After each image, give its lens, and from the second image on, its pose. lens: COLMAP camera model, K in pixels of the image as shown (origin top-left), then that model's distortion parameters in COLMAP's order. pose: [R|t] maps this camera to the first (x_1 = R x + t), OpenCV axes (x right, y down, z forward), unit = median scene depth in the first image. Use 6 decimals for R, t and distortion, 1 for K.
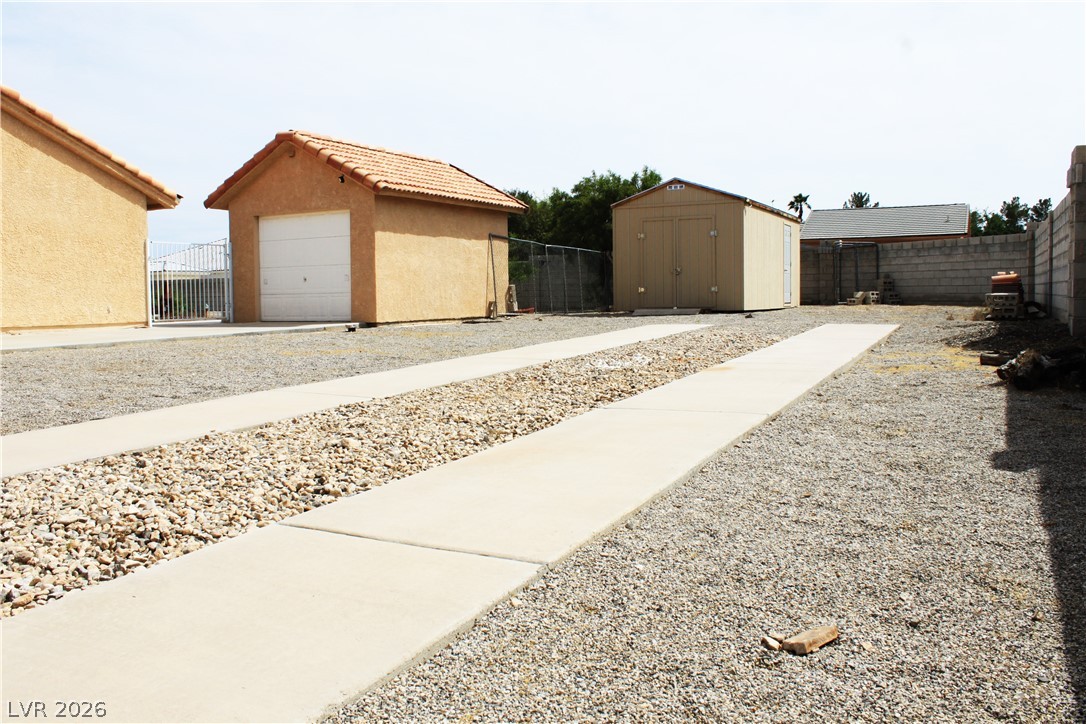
lens RADIAL K [[907.8, 0, 543.6], [0, 907.8, 358.0], [0, 0, 1]] dist [-0.125968, 0.044408]
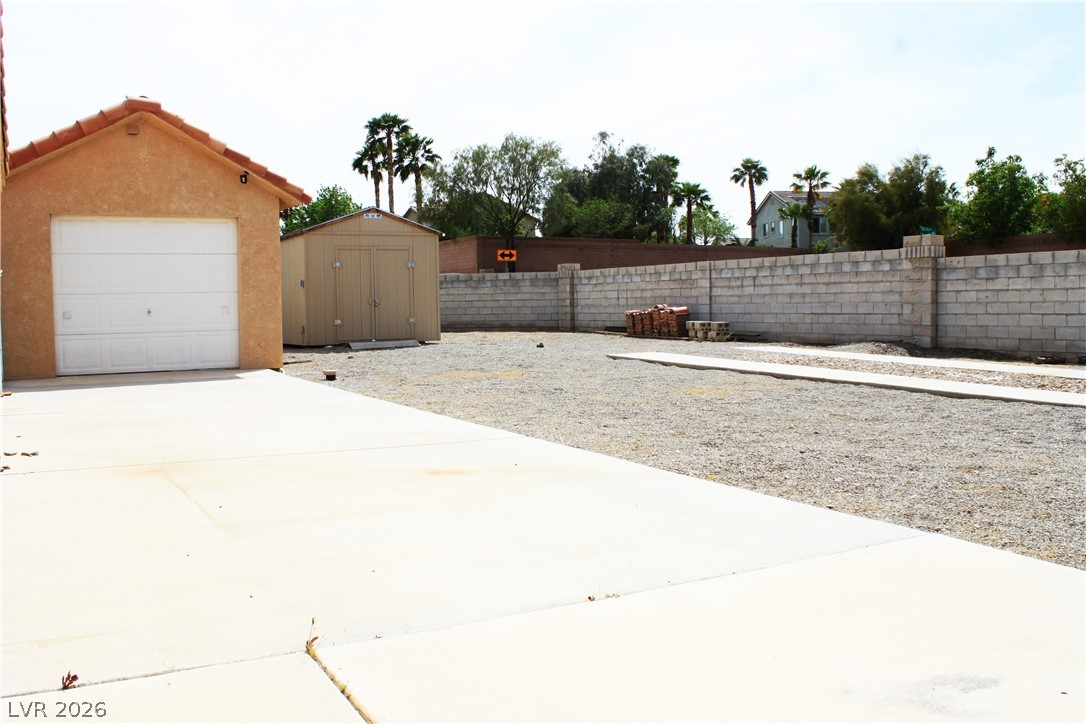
lens RADIAL K [[907.8, 0, 545.2], [0, 907.8, 363.4], [0, 0, 1]] dist [-0.125968, 0.044408]
pose [[0.573586, -0.045561, 0.817877, -0.642791], [0.063363, 0.997928, 0.011154, -0.035206], [-0.816691, 0.045426, 0.575285, 0.348033]]
